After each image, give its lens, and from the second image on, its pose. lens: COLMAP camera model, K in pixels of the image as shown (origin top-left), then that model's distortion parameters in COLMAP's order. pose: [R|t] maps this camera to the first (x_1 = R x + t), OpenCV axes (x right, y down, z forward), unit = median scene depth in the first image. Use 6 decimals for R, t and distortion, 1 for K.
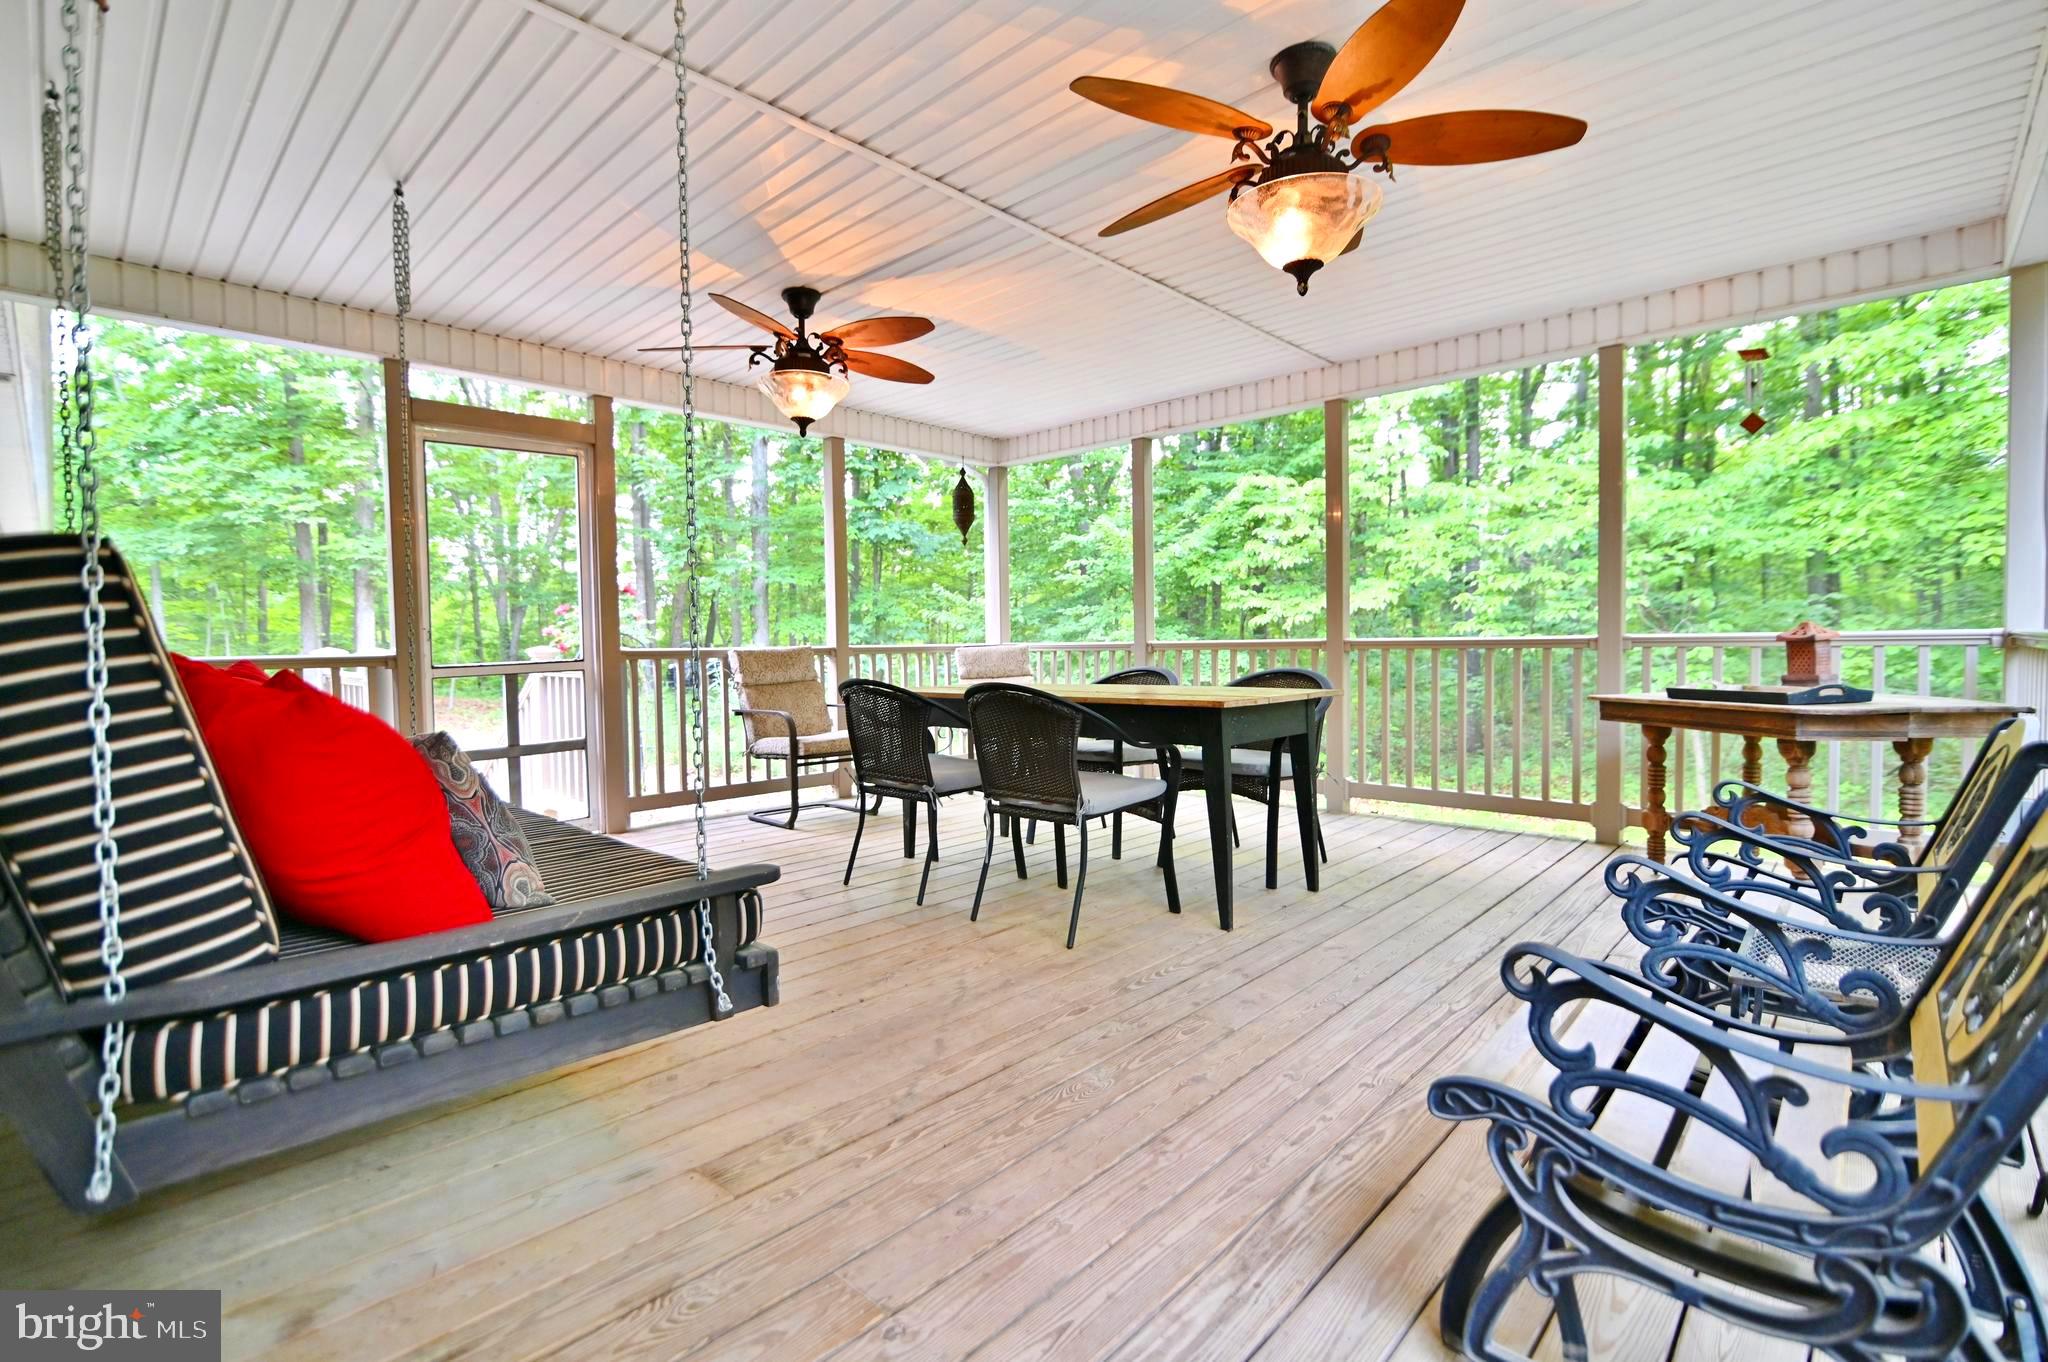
lens RADIAL K [[939.6, 0, 1022.0], [0, 939.6, 673.8], [0, 0, 1]] dist [-0.005847, -0.000562]
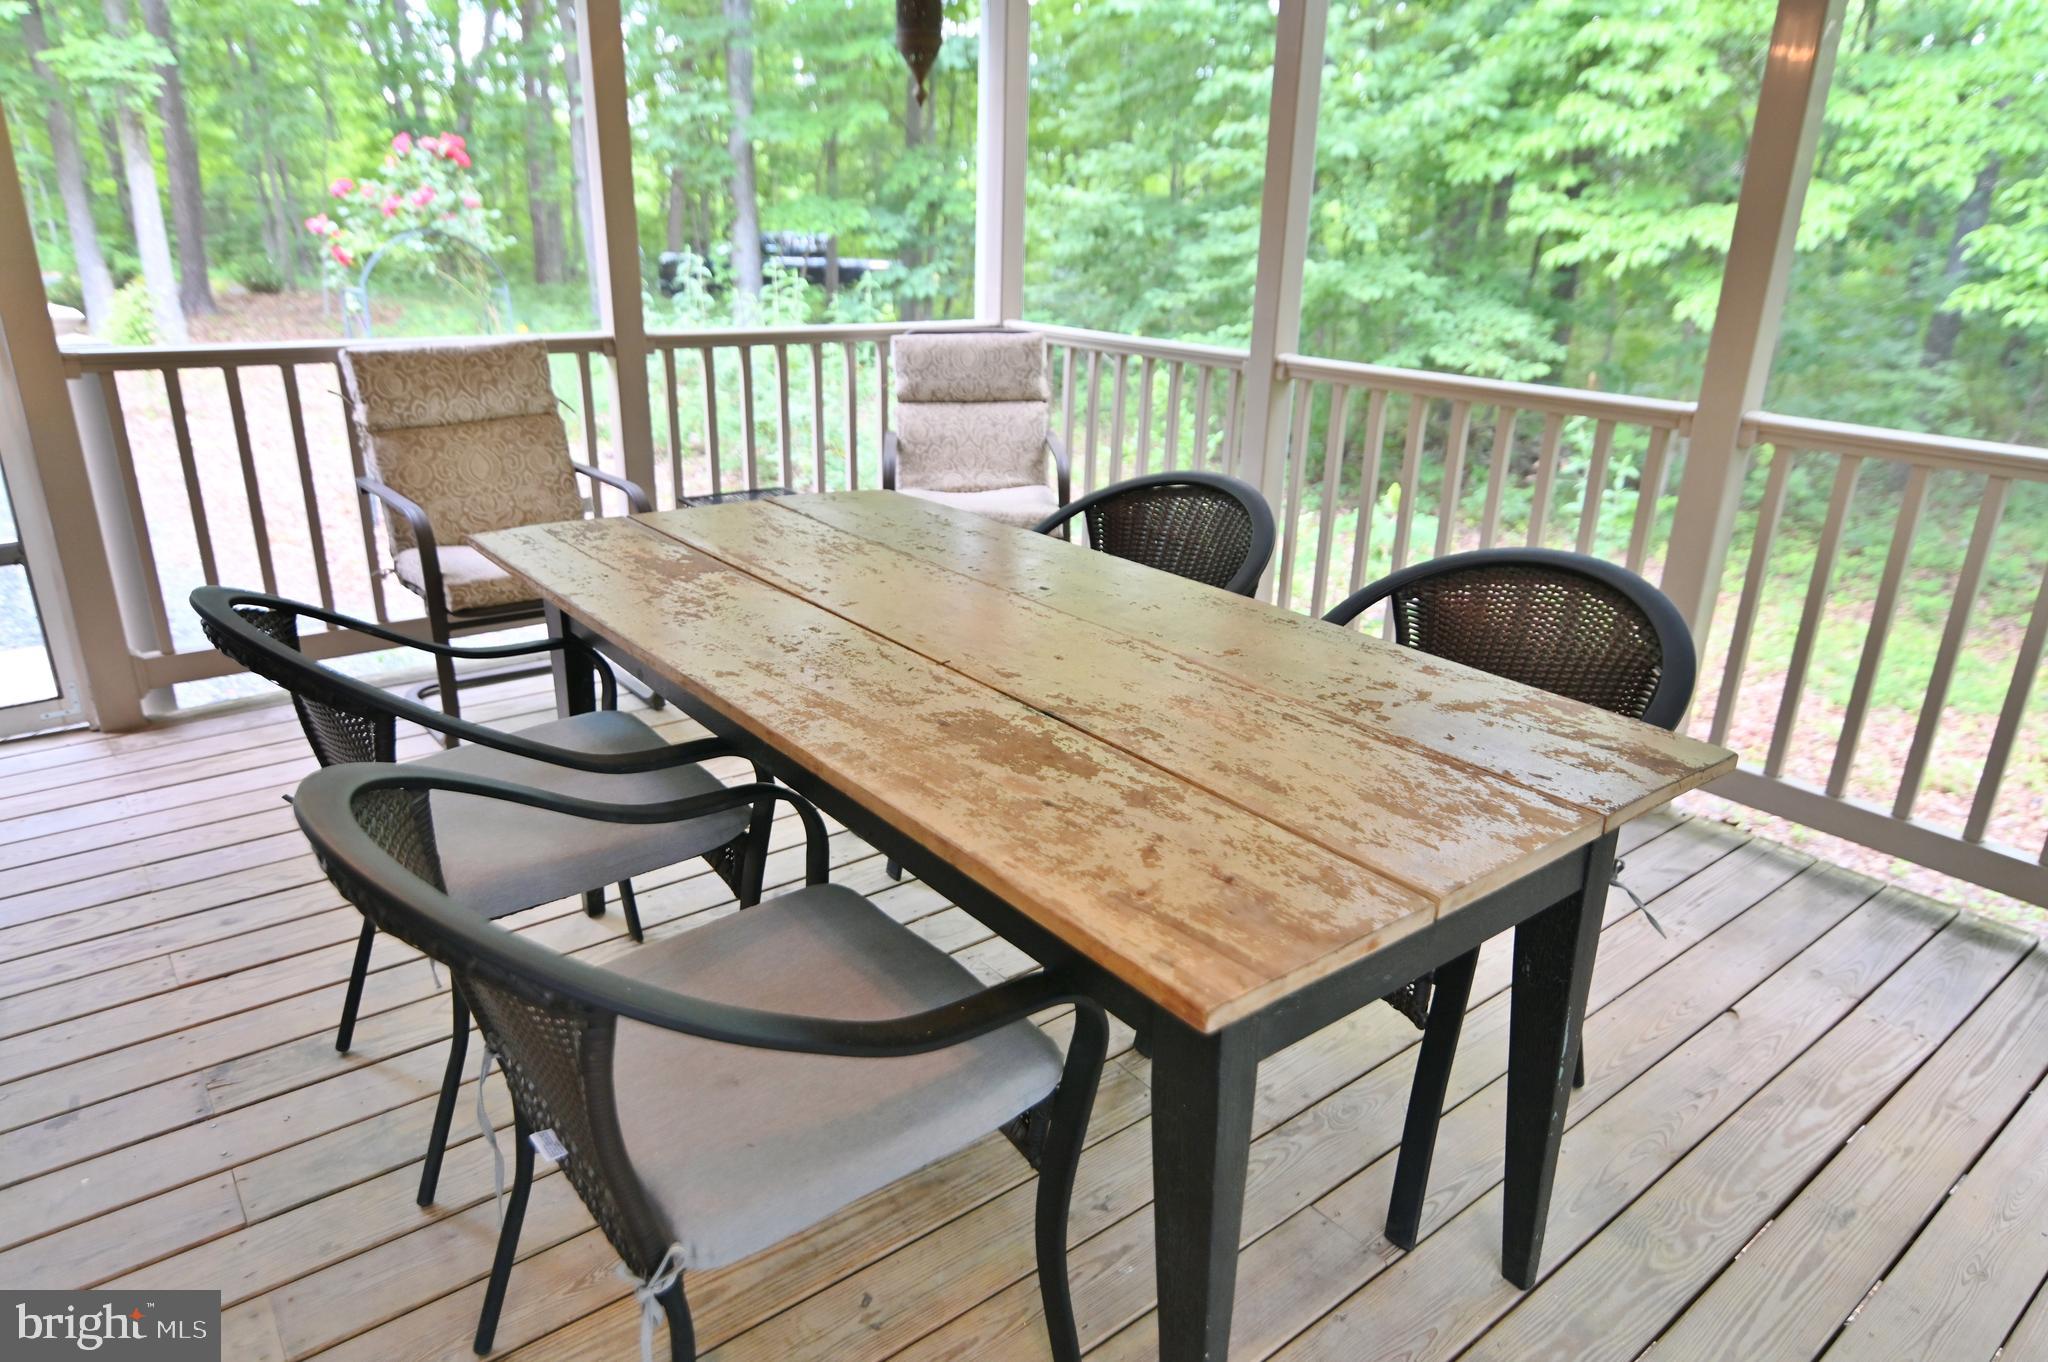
lens RADIAL K [[1285.5, 0, 1026.8], [0, 1285.5, 688.2], [0, 0, 1]] dist [-0.004006, 0.002881]
pose [[0.989925, 0.084329, -0.113740, 0.049387], [-0.045260, 0.949612, 0.310144, -0.034936], [0.134163, -0.301872, 0.943861, 0.176557]]
